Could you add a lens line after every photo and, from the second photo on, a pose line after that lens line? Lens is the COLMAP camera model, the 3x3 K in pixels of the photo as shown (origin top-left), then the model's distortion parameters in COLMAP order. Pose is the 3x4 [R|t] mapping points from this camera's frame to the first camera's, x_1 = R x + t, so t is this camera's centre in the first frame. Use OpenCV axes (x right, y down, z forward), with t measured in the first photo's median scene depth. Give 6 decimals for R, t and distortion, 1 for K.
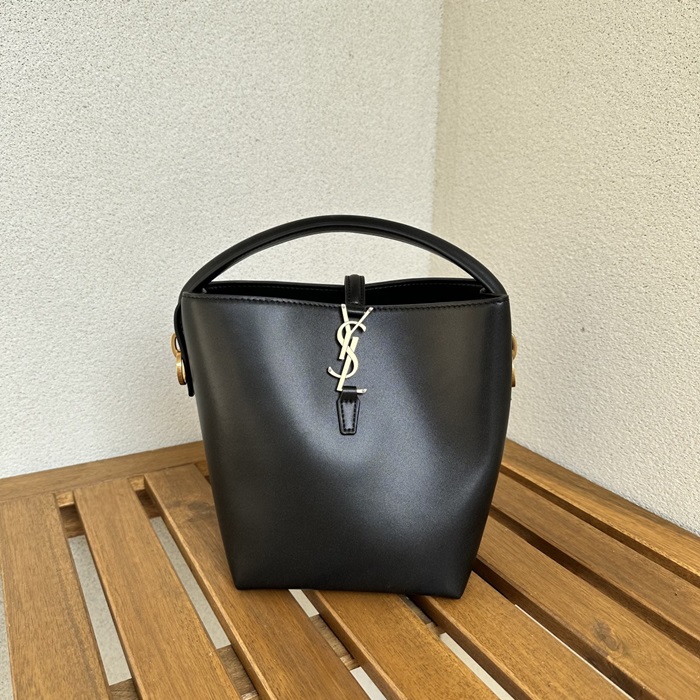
lens RADIAL K [[691.3, 0, 355.4], [0, 691.3, 350.4], [0, 0, 1]] dist [-0.025384, 0.000000]
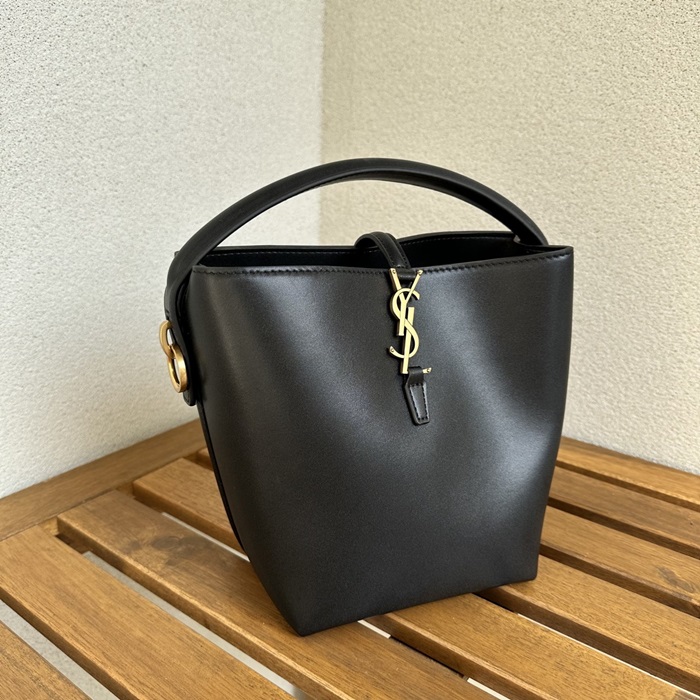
lens RADIAL K [[691.3, 0, 367.8], [0, 691.3, 351.6], [0, 0, 1]] dist [-0.025384, 0.000000]
pose [[0.907176, -0.114602, 0.404842, -0.329517], [0.087345, 0.992525, 0.085239, -0.035373], [-0.411585, -0.041966, 0.910405, 0.219645]]
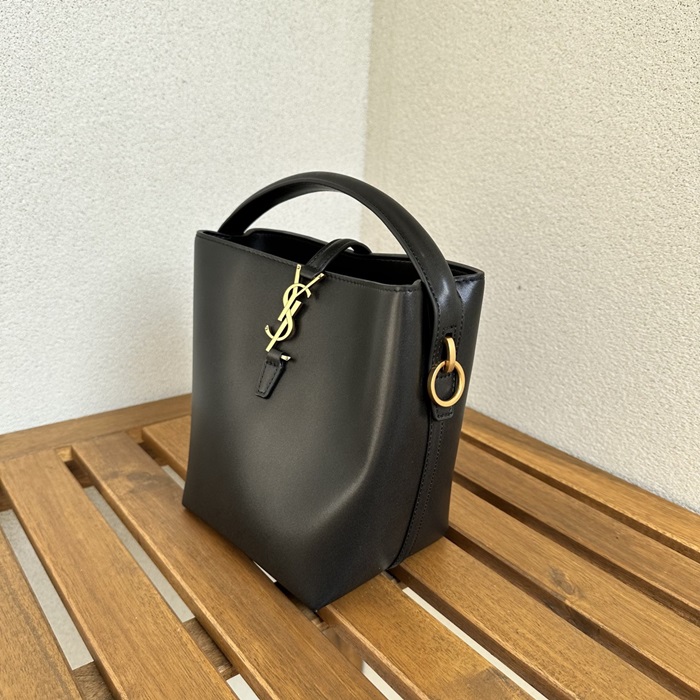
lens RADIAL K [[691.3, 0, 366.2], [0, 691.3, 357.0], [0, 0, 1]] dist [-0.025384, 0.000000]
pose [[0.985348, -0.018728, 0.169525, -0.081078], [0.005740, 0.997031, 0.076783, -0.008048], [-0.170460, -0.074685, 0.982530, 0.029451]]
